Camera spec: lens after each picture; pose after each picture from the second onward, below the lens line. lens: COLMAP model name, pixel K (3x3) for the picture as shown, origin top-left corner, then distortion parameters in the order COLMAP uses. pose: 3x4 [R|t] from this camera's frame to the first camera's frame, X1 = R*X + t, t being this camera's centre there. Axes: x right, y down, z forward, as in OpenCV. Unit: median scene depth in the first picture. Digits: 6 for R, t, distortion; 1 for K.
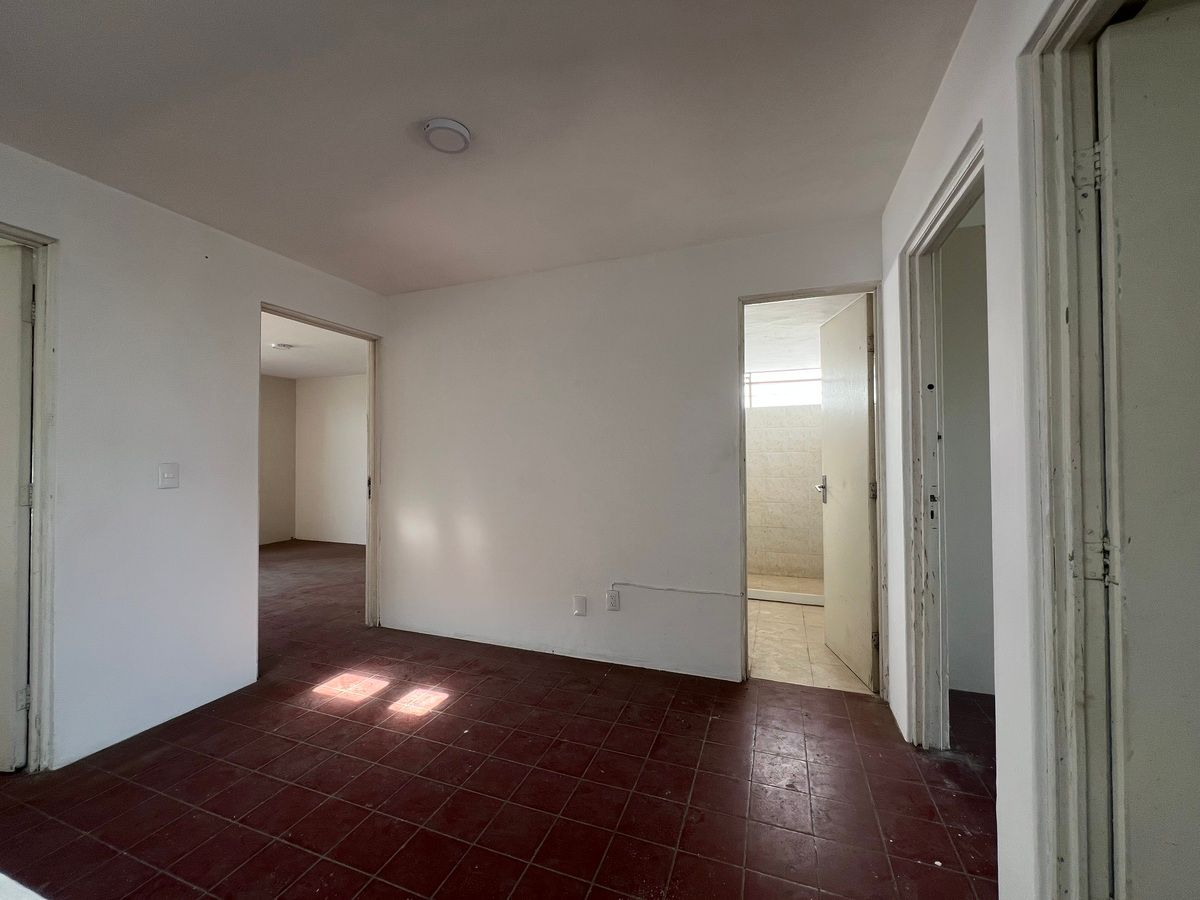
lens RADIAL K [[481.0, 0, 599.4], [0, 481.0, 446.9], [0, 0, 1]] dist [-0.002239, 0.000504]
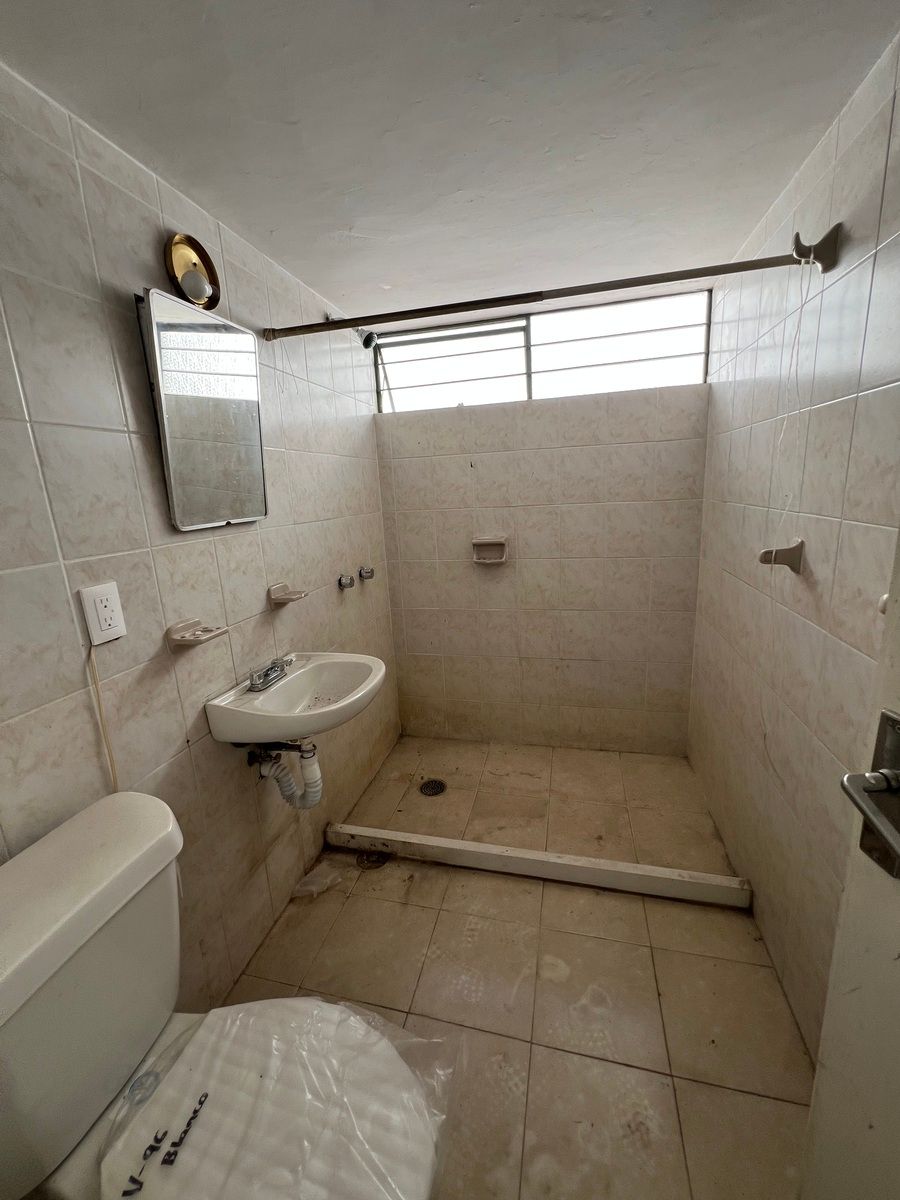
lens RADIAL K [[481.0, 0, 448.5], [0, 481.0, 602.3], [0, 0, 1]] dist [-0.002239, 0.000504]
pose [[0.993076, -0.069160, 0.094958, 0.196315], [0.045699, 0.972098, 0.230082, -0.007474], [-0.108221, -0.224149, 0.968527, 0.562691]]
